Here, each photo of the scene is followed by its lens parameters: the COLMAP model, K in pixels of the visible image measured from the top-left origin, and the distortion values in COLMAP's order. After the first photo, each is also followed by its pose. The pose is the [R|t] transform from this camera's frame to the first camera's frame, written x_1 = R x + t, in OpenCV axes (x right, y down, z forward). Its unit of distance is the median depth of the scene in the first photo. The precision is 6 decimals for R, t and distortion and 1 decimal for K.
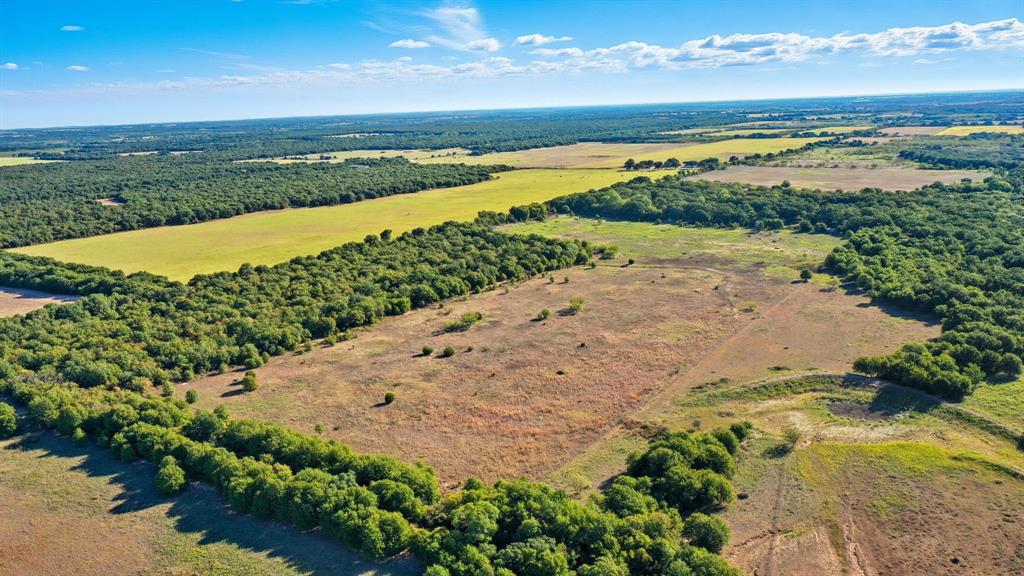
lens RADIAL K [[803.5, 0, 510.5], [0, 803.5, 290.1], [0, 0, 1]] dist [-0.001838, -0.003294]
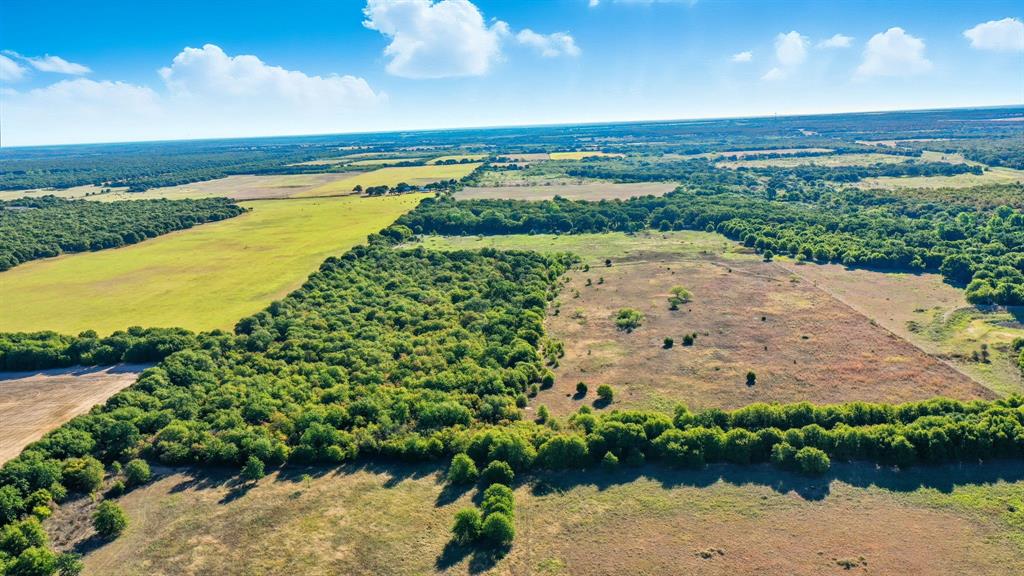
lens RADIAL K [[803.5, 0, 511.0], [0, 803.5, 285.8], [0, 0, 1]] dist [-0.001838, -0.003294]
pose [[0.840406, -0.100831, 0.532495, -0.539070], [0.126841, 0.991846, -0.012373, -0.006682], [-0.526906, 0.077941, 0.846342, 0.144262]]
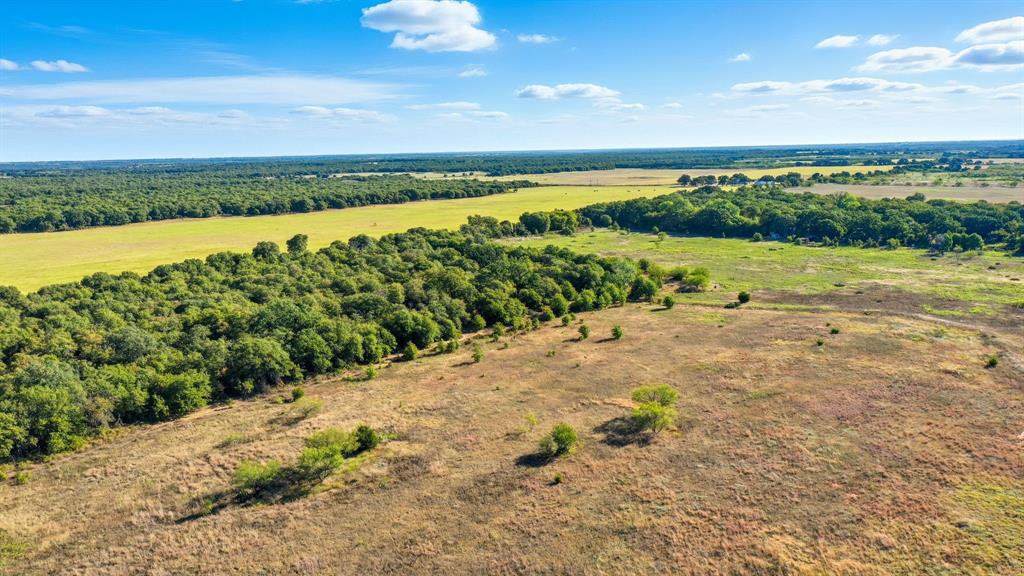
lens RADIAL K [[803.5, 0, 514.0], [0, 803.5, 288.9], [0, 0, 1]] dist [-0.001838, -0.003294]
pose [[0.999151, 0.023126, -0.034098, 0.024123], [-0.024894, 0.998318, -0.052363, -0.010840], [0.032829, 0.053167, 0.998046, 0.484544]]
